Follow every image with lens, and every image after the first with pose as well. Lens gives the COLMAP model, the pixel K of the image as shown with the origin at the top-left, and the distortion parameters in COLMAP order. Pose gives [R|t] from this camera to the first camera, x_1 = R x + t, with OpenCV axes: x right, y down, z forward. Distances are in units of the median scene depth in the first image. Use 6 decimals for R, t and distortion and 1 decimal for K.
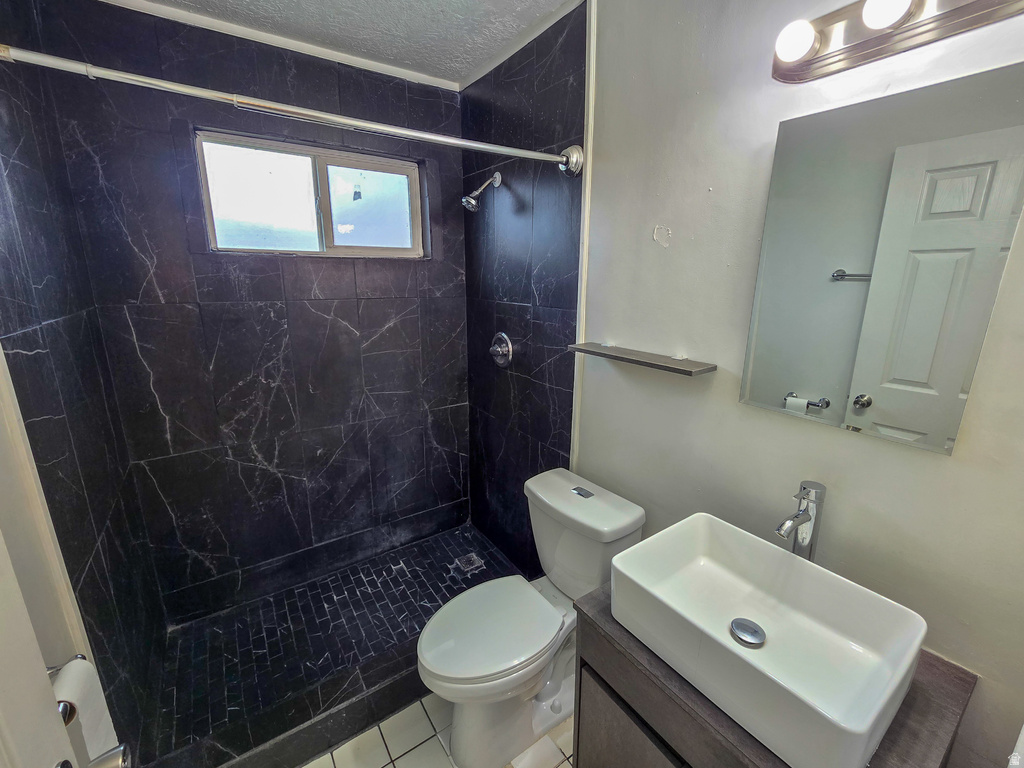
lens RADIAL K [[428.1, 0, 515.4], [0, 428.1, 381.5], [0, 0, 1]] dist [0.000235, -0.000062]
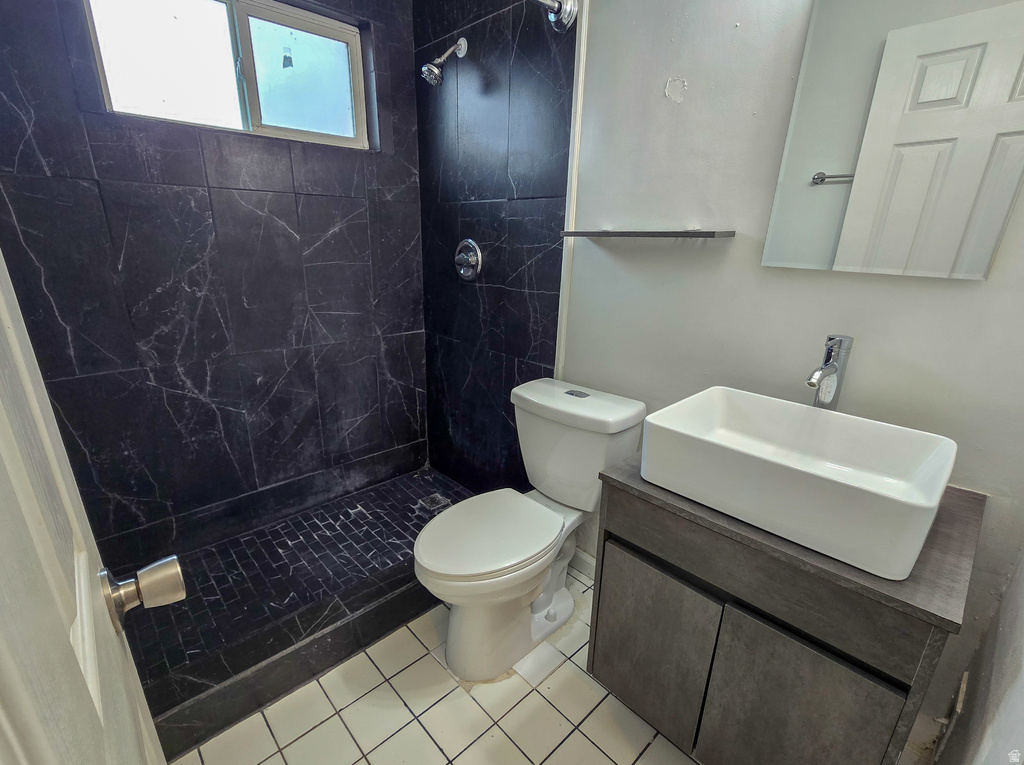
lens RADIAL K [[466.7, 0, 507.8], [0, 466.7, 388.4], [0, 0, 1]] dist [-0.001639, -0.000400]
pose [[0.991321, -0.033243, 0.127189, -0.096624], [0.020799, 0.994975, 0.097943, 0.115001], [-0.129806, -0.094447, 0.987031, 0.014905]]
